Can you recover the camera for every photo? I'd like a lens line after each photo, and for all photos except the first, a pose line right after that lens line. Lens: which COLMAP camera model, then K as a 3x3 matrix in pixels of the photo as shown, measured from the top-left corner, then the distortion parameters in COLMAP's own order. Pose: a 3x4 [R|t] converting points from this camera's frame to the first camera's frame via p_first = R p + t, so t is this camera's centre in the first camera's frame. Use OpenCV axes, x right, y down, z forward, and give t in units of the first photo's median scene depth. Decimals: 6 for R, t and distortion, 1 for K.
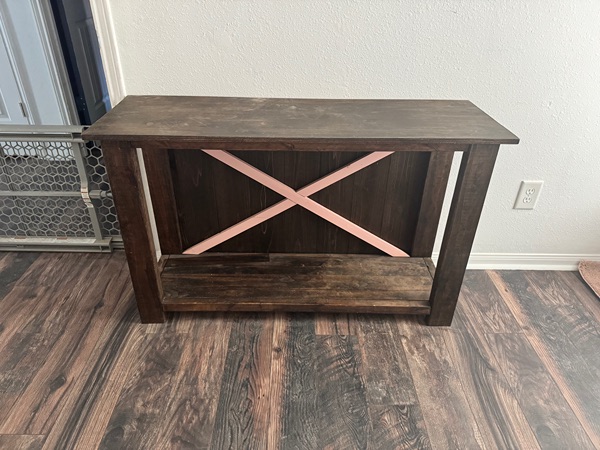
lens RADIAL K [[430.3, 0, 290.7], [0, 430.3, 224.5], [0, 0, 1]] dist [-0.007886, -0.011355]
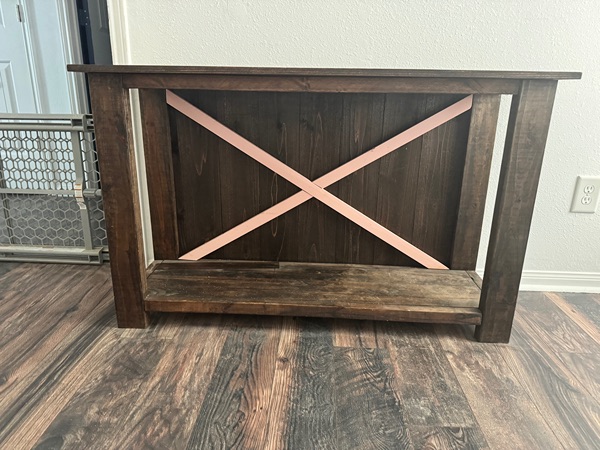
lens RADIAL K [[430.3, 0, 290.7], [0, 430.3, 224.5], [0, 0, 1]] dist [-0.007886, -0.011355]
pose [[0.998563, 0.020007, -0.049710, 0.014728], [-0.031310, 0.970695, -0.238266, 0.230062], [0.043486, 0.239480, 0.969927, 0.188273]]
